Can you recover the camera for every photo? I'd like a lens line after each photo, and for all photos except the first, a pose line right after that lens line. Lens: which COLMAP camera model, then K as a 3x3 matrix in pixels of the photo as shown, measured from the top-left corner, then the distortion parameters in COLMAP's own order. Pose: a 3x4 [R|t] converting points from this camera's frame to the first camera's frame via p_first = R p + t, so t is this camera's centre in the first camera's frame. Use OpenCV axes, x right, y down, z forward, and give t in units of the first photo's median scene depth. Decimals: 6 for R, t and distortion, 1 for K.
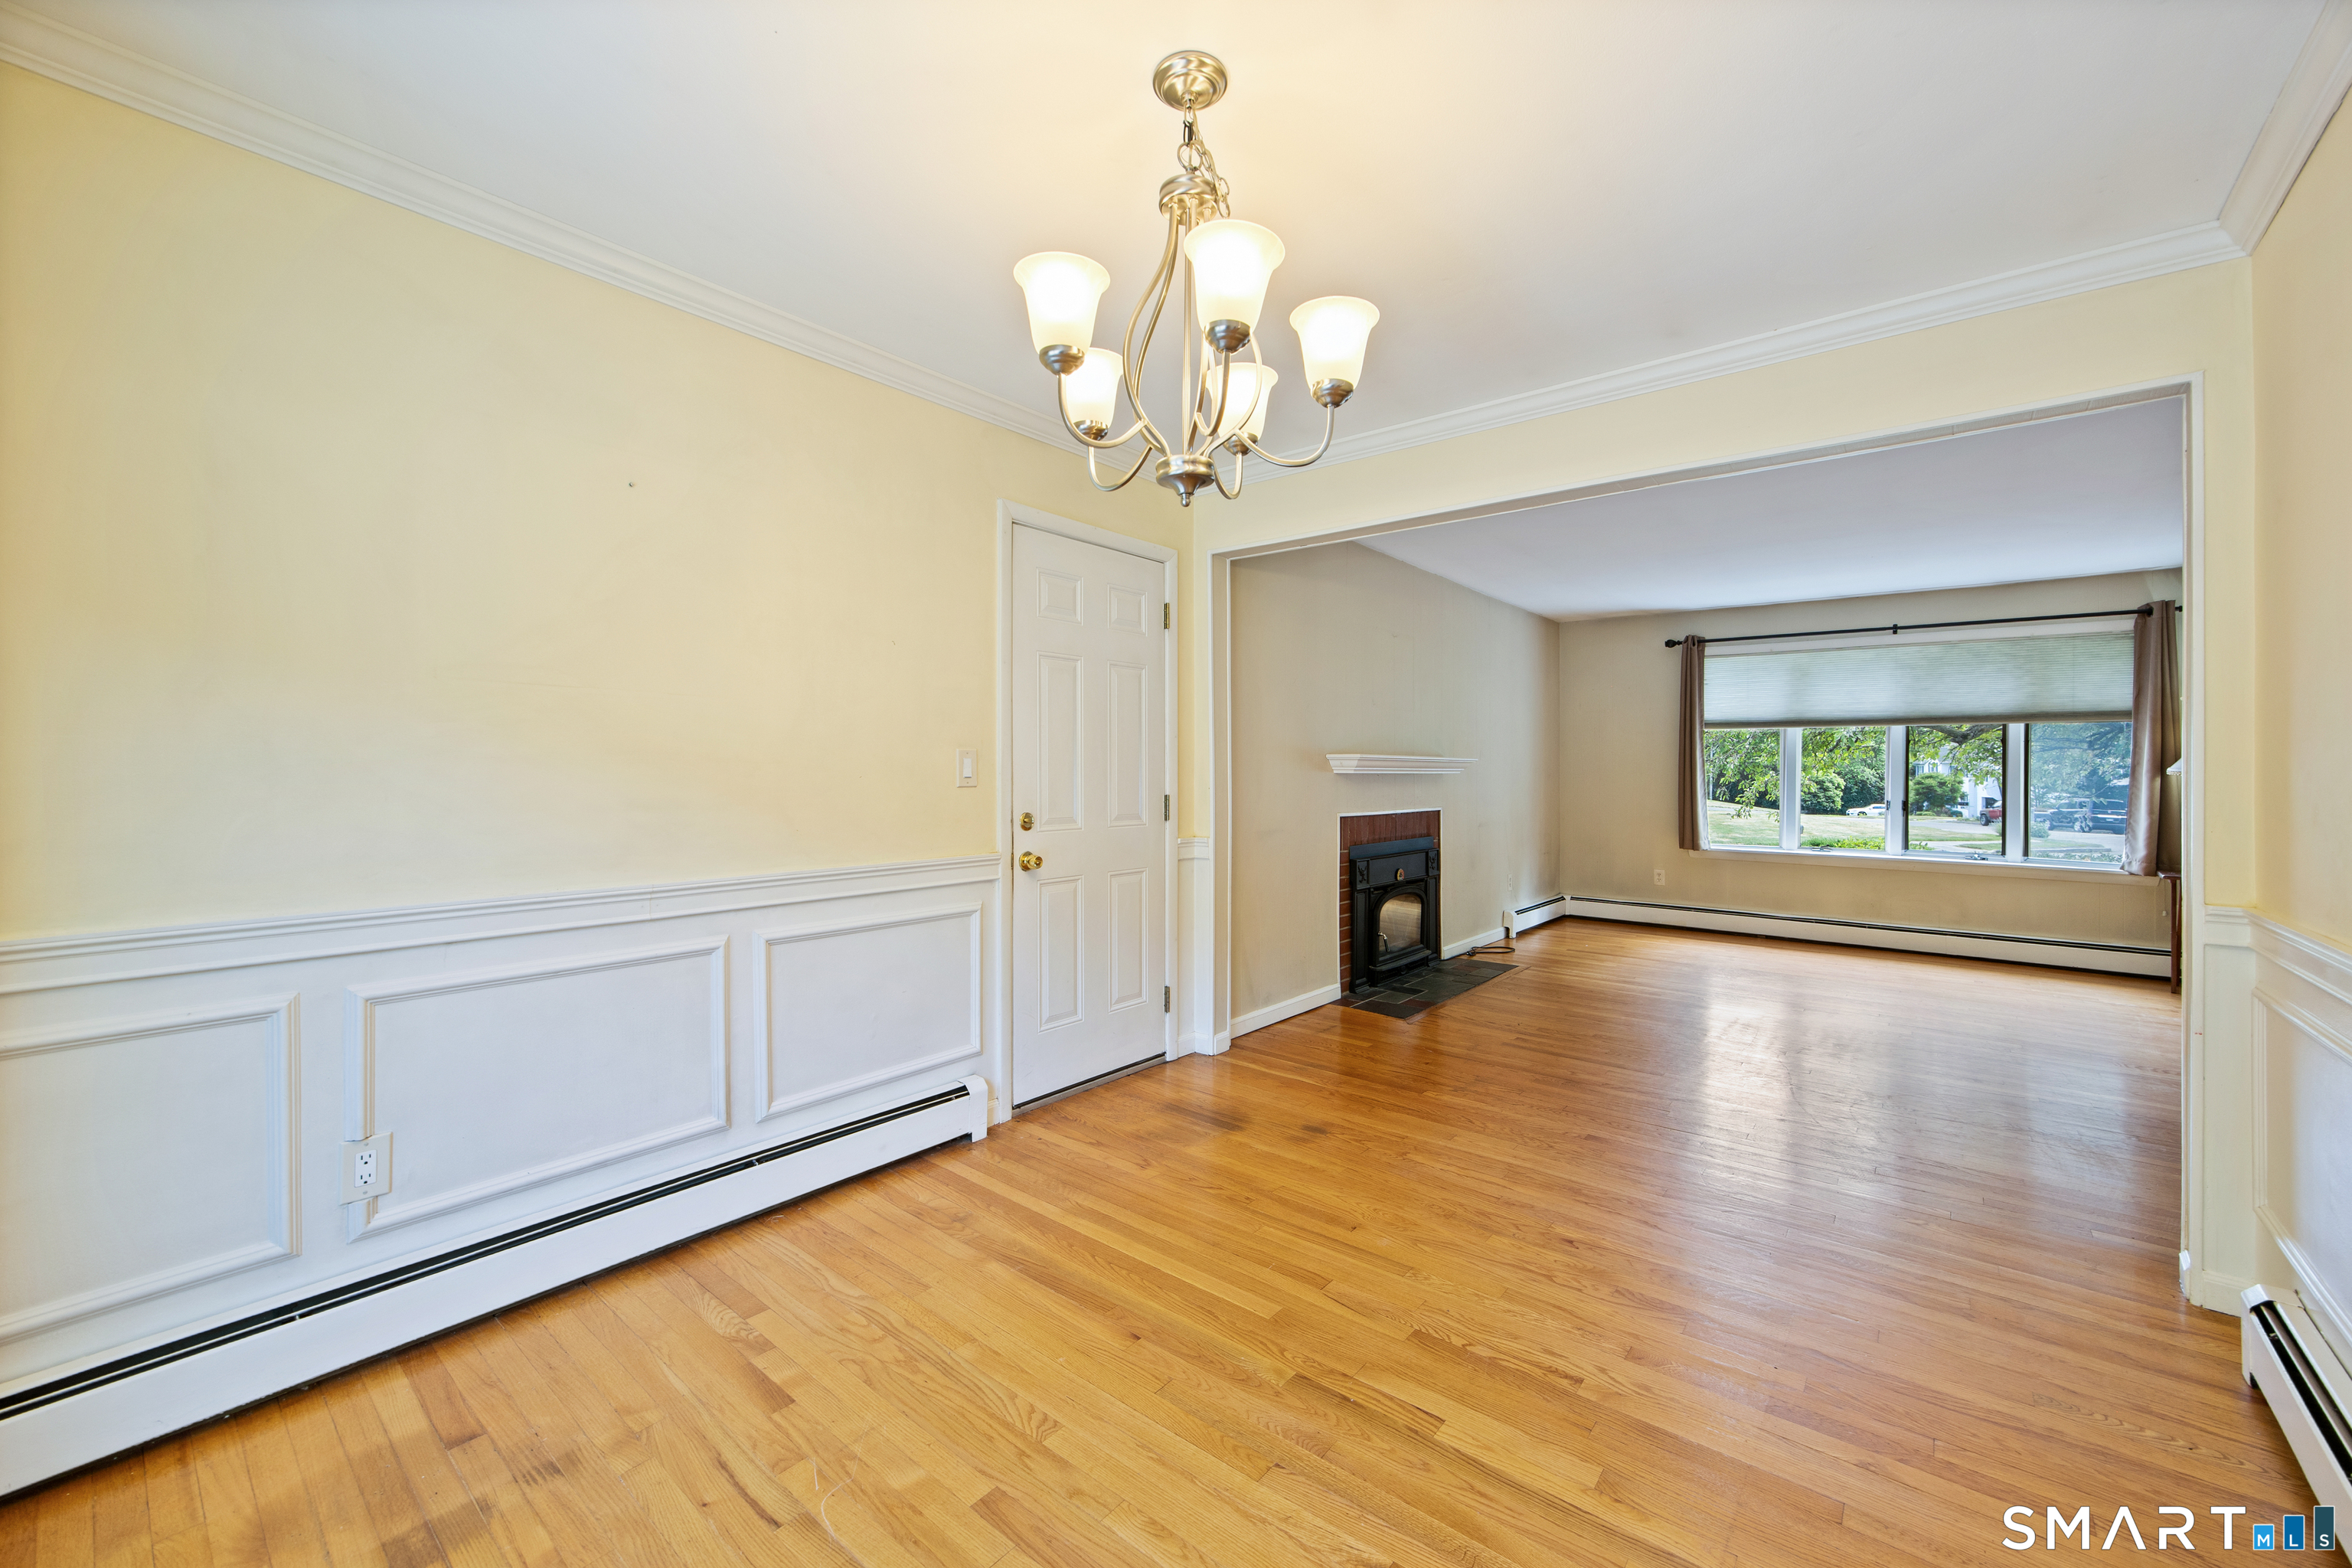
lens RADIAL K [[923.8, 0, 1188.5], [0, 923.8, 771.2], [0, 0, 1]] dist [0.000377, 0.001040]
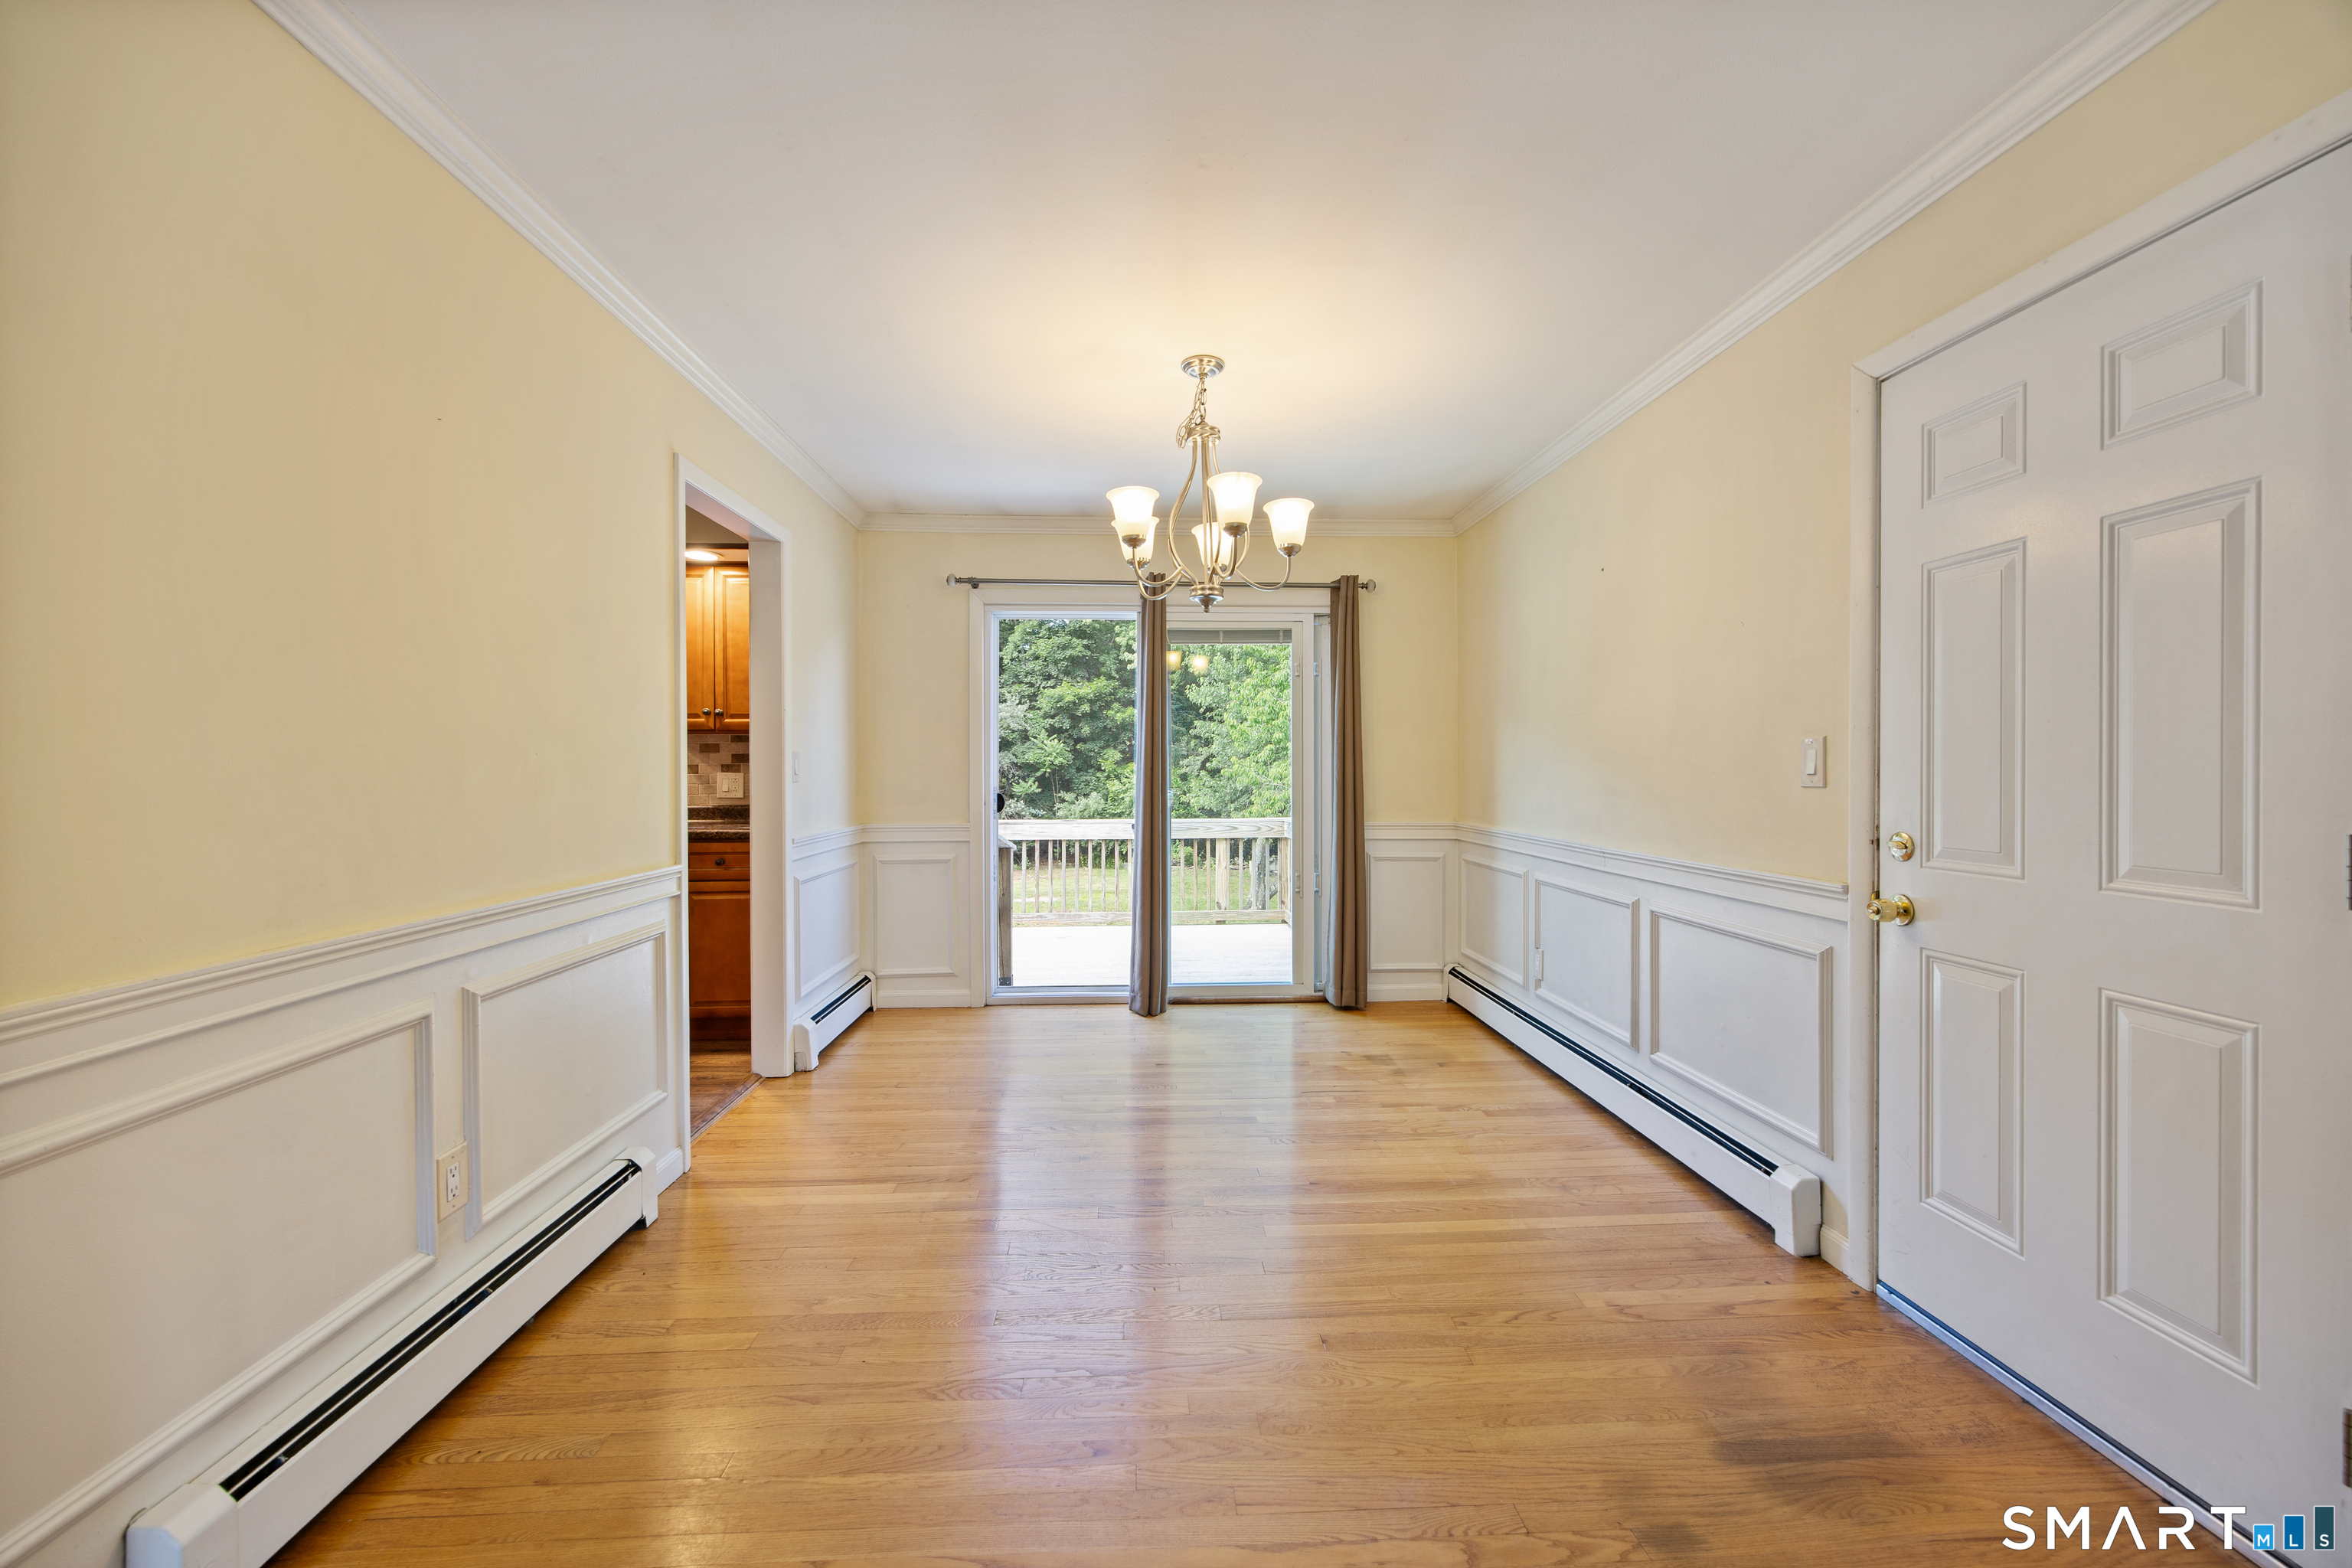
lens RADIAL K [[923.8, 0, 1177.9], [0, 923.8, 777.3], [0, 0, 1]] dist [0.000377, 0.001040]
pose [[-0.742326, 0.005213, -0.670019, 1.046093], [-0.000366, 0.999966, 0.008186, 0.004904], [0.670039, 0.006322, -0.742299, 1.959999]]
